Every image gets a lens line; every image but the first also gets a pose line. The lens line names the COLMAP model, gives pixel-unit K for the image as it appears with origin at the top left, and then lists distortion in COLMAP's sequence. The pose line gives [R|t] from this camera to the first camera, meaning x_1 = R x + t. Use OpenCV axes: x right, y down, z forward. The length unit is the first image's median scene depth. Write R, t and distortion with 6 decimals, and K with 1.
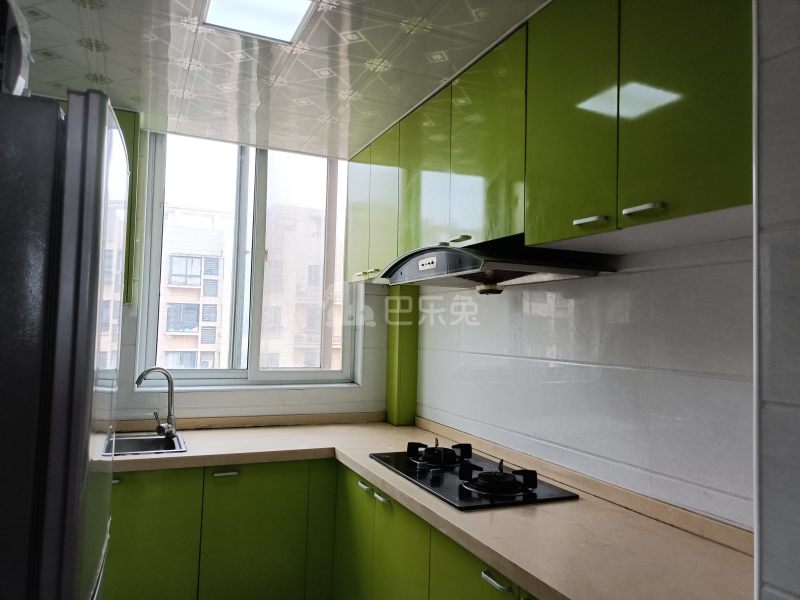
lens RADIAL K [[593.0, 0, 400.0], [0, 593.0, 300.0], [0, 0, 1]] dist [0.023325, -0.001305]
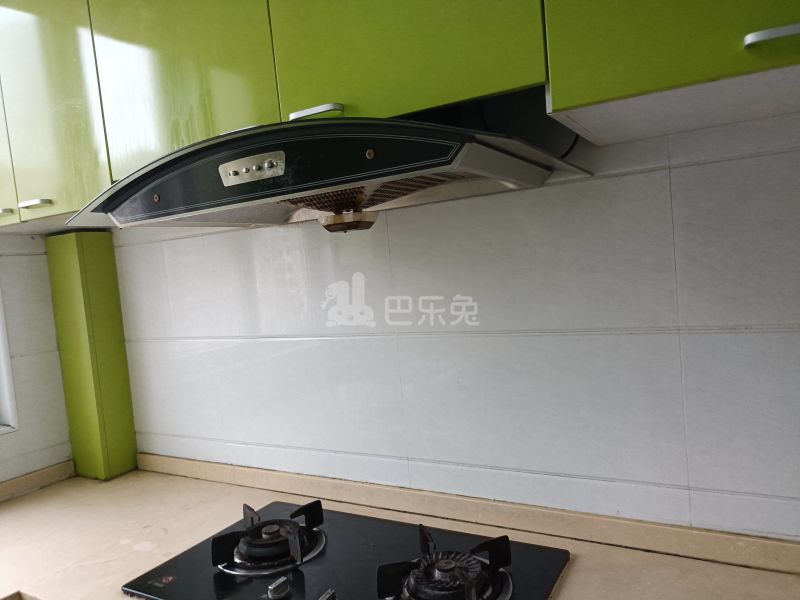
lens RADIAL K [[593.0, 0, 400.0], [0, 593.0, 300.0], [0, 0, 1]] dist [0.023325, -0.001305]
pose [[0.796929, -0.127575, 0.590448, -0.139749], [0.073672, 0.990674, 0.114616, -0.005674], [-0.599564, -0.047841, 0.798896, 0.547550]]
